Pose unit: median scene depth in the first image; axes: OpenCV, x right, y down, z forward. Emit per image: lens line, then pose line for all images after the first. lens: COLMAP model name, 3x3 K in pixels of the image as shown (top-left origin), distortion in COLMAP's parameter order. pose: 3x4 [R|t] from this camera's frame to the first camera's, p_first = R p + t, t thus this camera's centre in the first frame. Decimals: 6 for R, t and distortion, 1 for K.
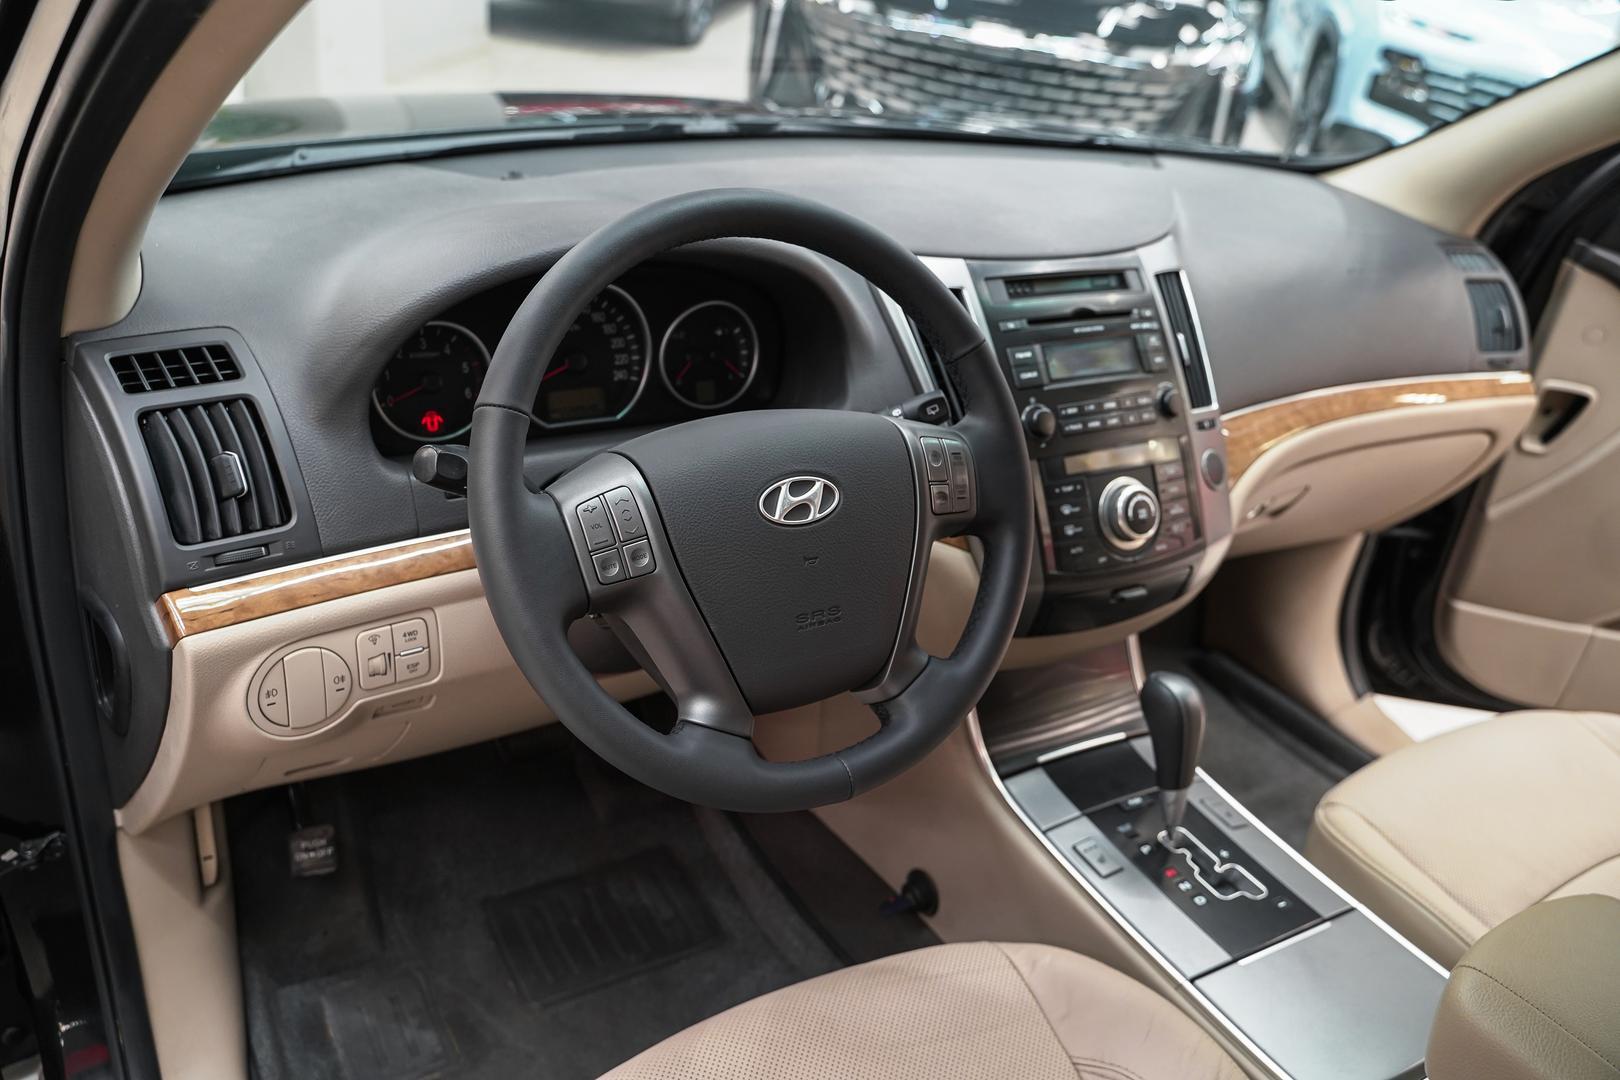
lens RADIAL K [[1293.4, 0, 826.6], [0, 1293.4, 539.0], [0, 0, 1]] dist [-0.024412, 0.027357]
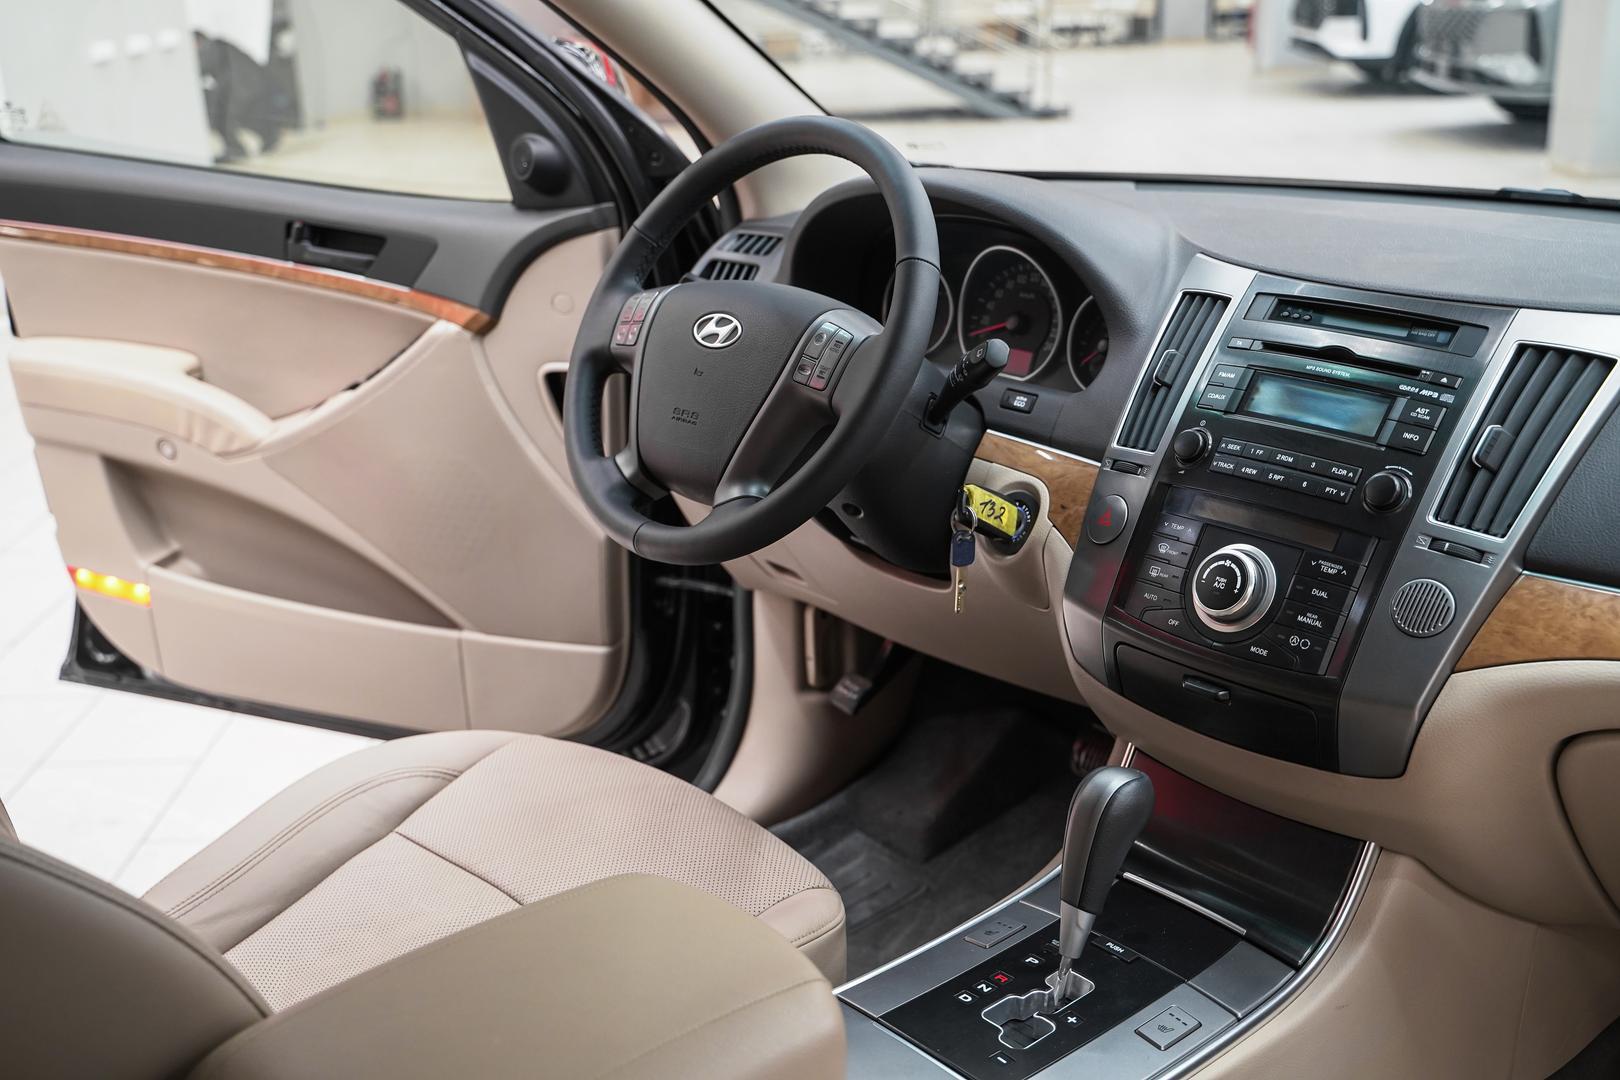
lens RADIAL K [[1755.1, 0, 812.2], [0, 1755.1, 544.6], [0, 0, 1]] dist [0.005932, 0.000000]
pose [[0.174983, 0.195111, -0.965045, 1.166621], [-0.434304, 0.894951, 0.102191, -0.039704], [0.883607, 0.401241, 0.241339, 0.493071]]
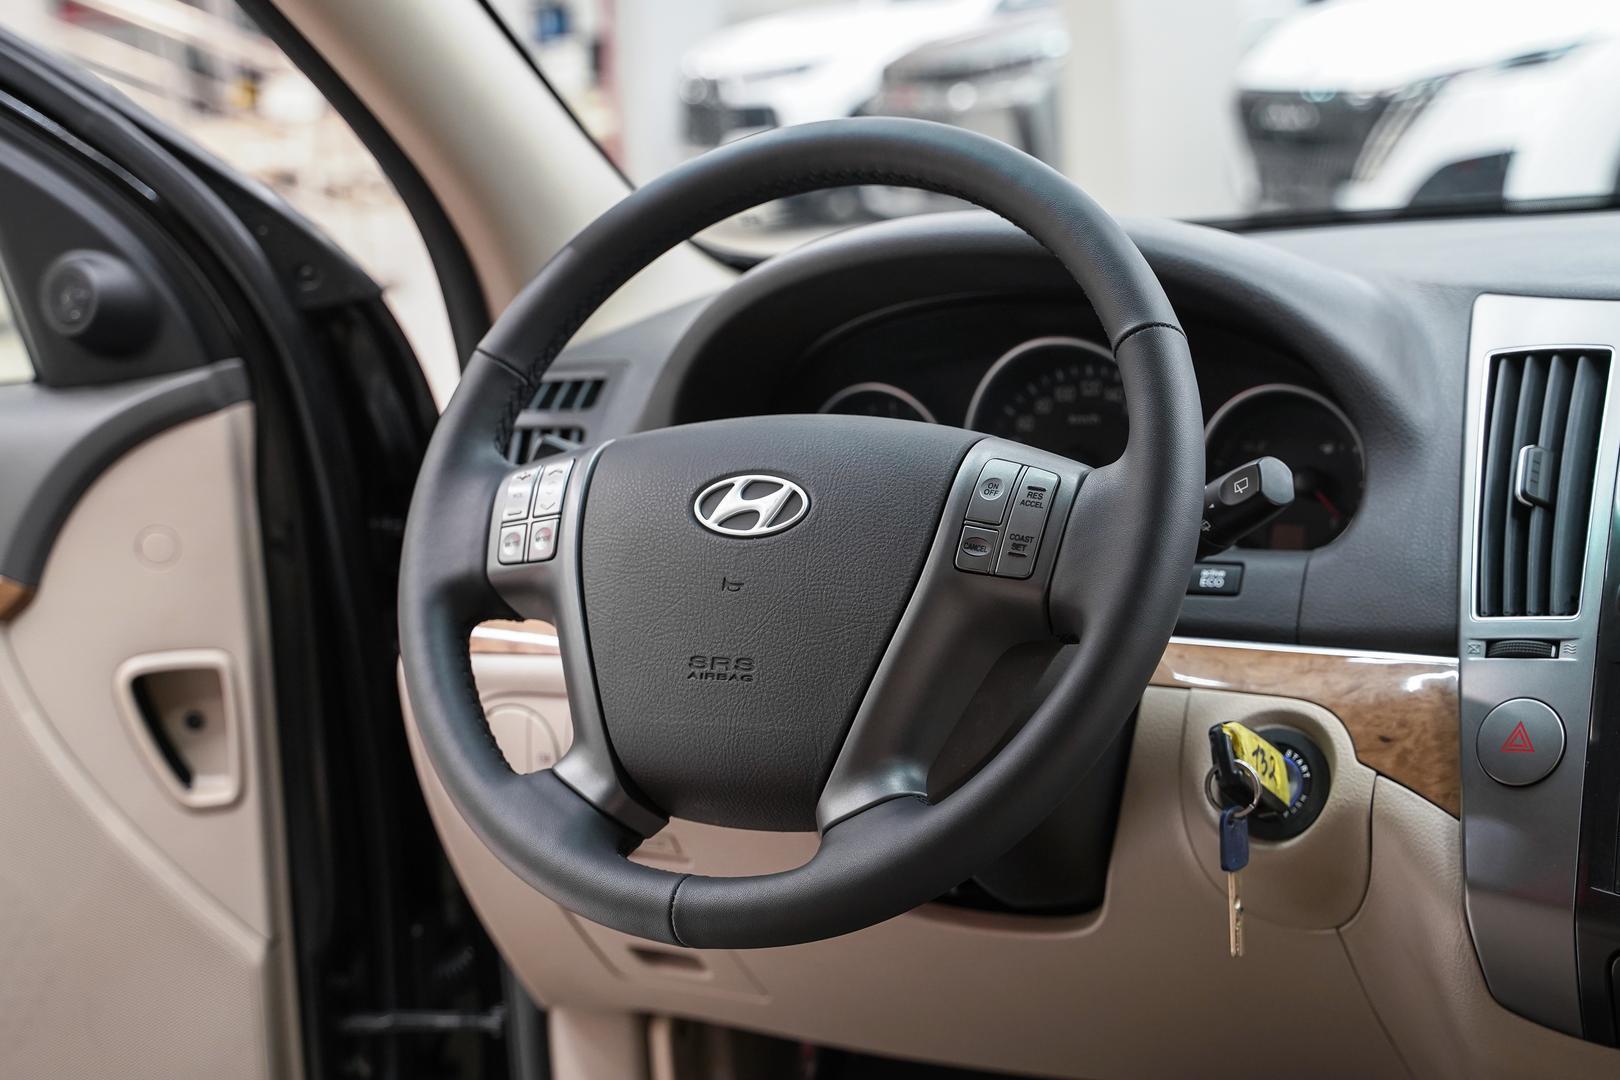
lens RADIAL K [[2505.8, 0, 797.7], [0, 2505.8, 532.4], [0, 0, 1]] dist [0.027880, 0.000000]
pose [[0.479374, 0.009376, -0.877560, 0.794163], [-0.298230, 0.942177, -0.152845, 0.123344], [0.825384, 0.334985, 0.454451, 0.267522]]
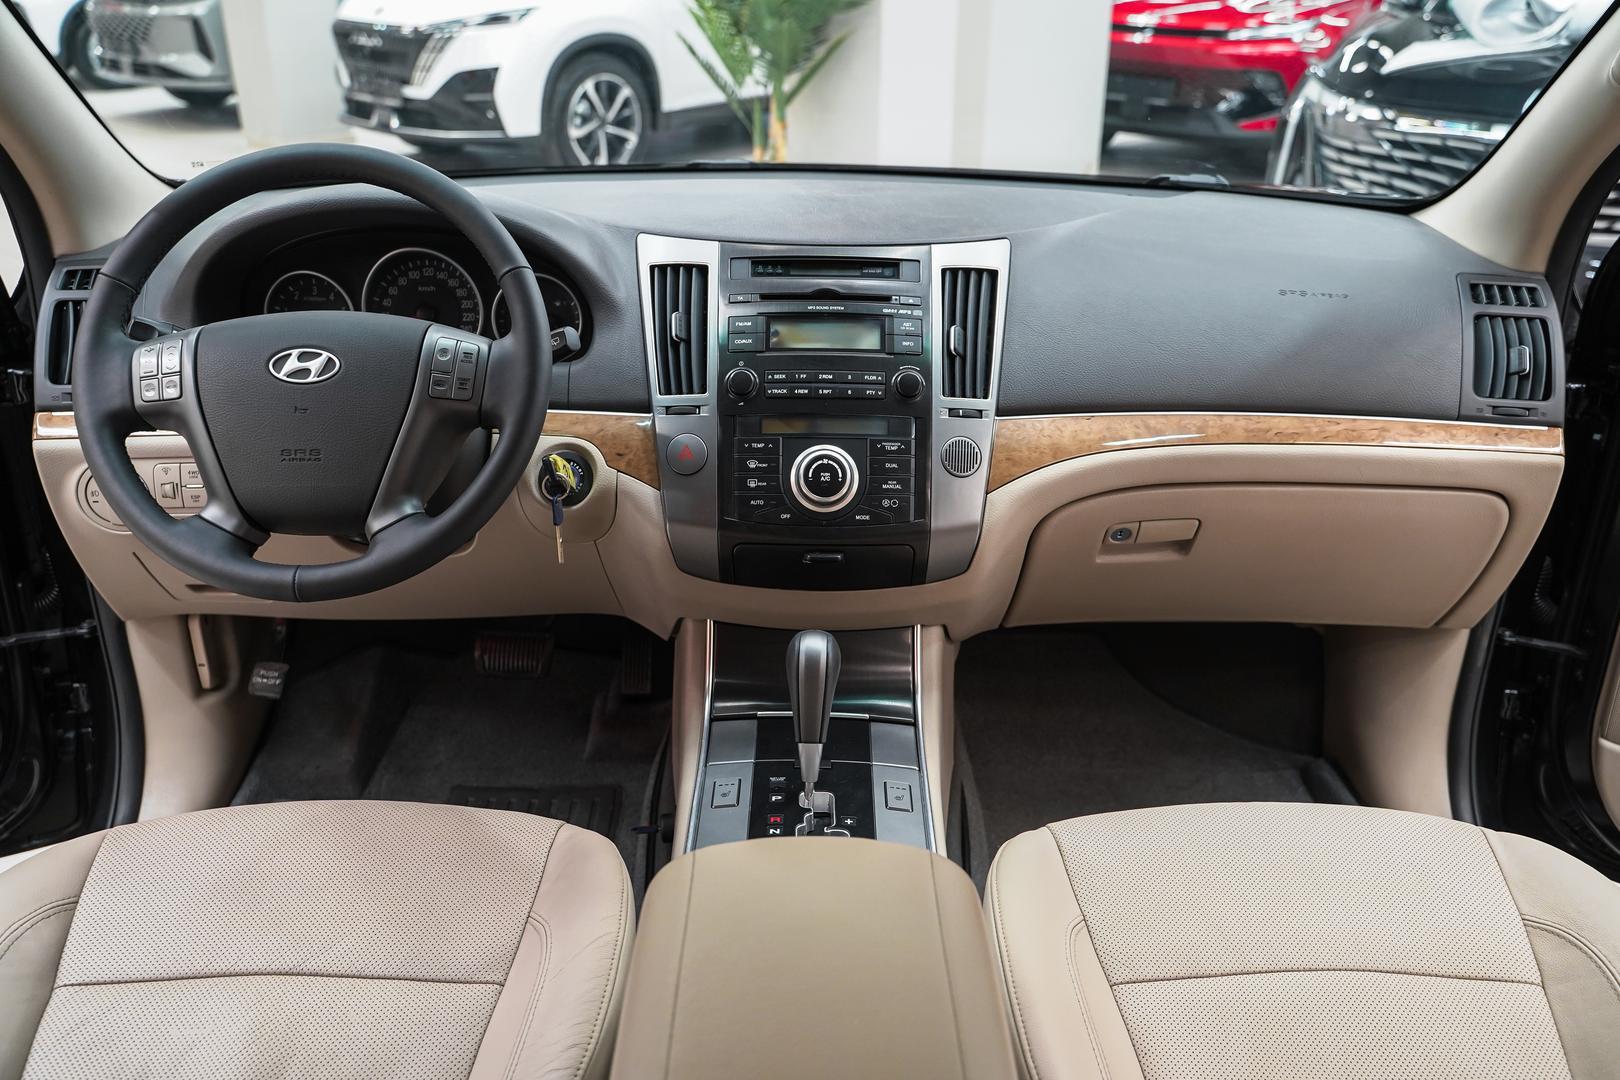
lens RADIAL K [[1293.4, 0, 821.5], [0, 1293.4, 557.9], [0, 0, 1]] dist [-0.024412, 0.027357]
pose [[0.859104, 0.112432, -0.499299, 0.737046], [-0.162996, 0.984880, -0.058679, 0.102153], [0.485152, 0.131796, 0.864441, 0.097178]]
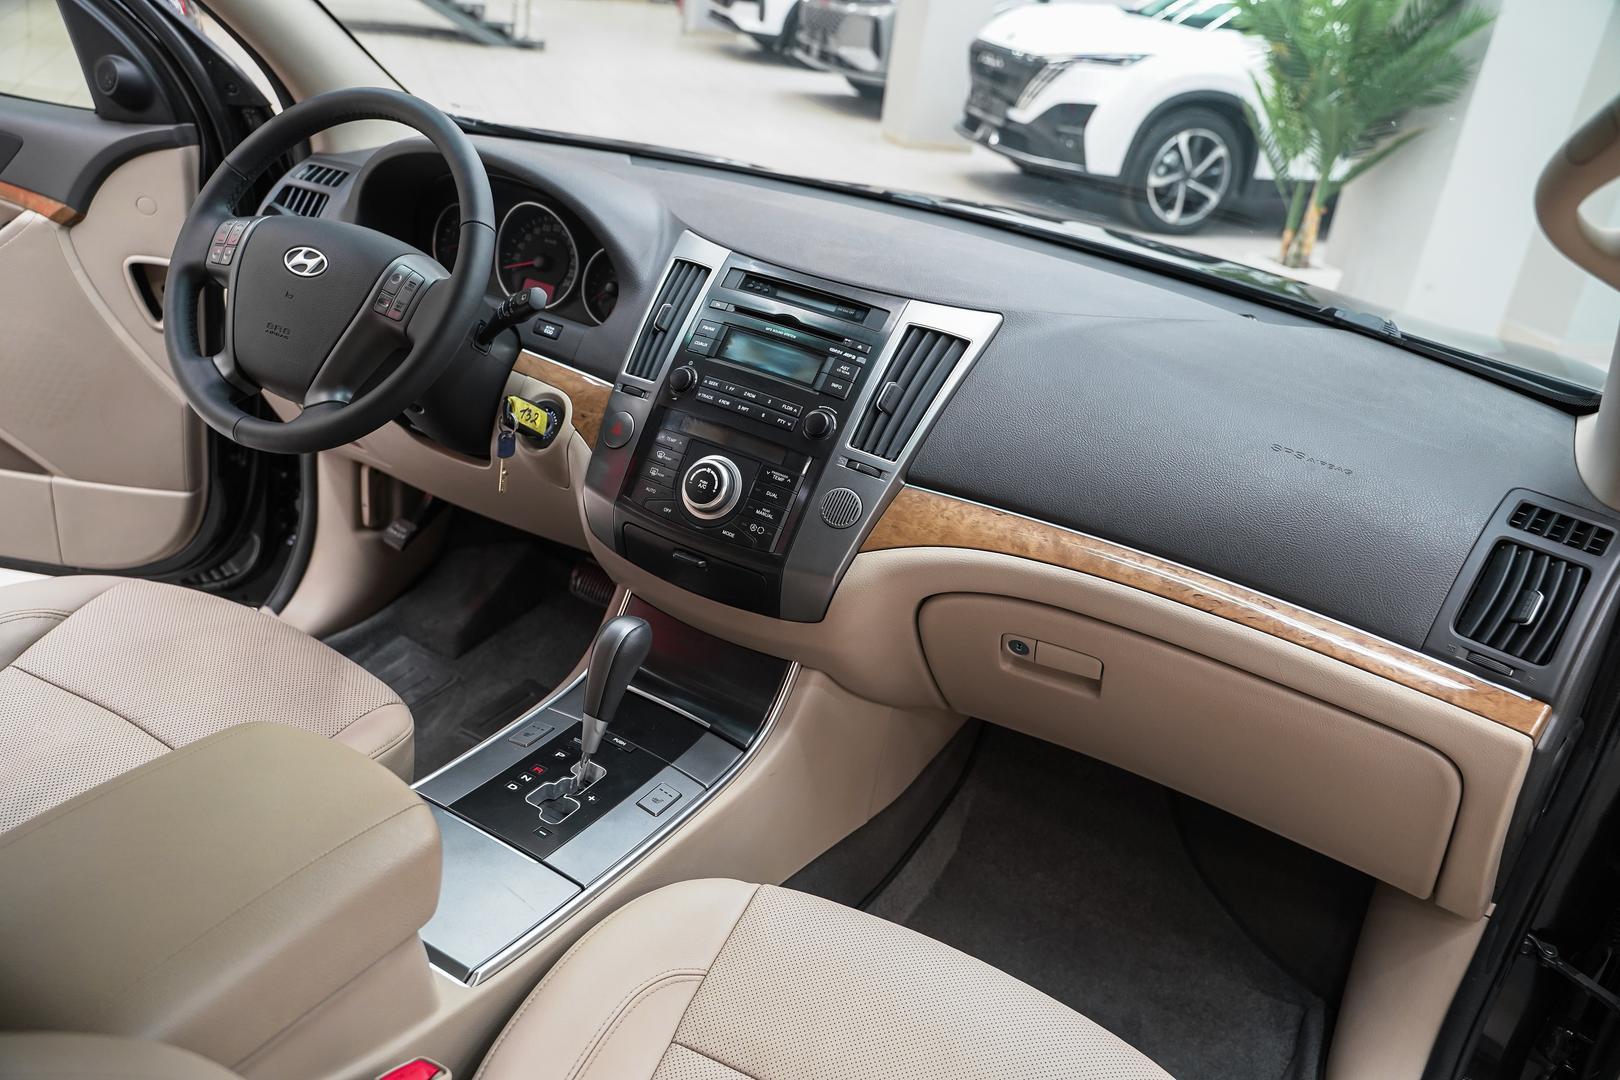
lens RADIAL K [[1293.4, 0, 815.5], [0, 1293.4, 540.0], [0, 0, 1]] dist [-0.024412, 0.027357]
pose [[0.495810, 0.315103, -0.809248, 1.132242], [-0.481186, 0.875408, 0.046052, -0.070789], [0.722934, 0.366566, 0.585659, 0.428778]]
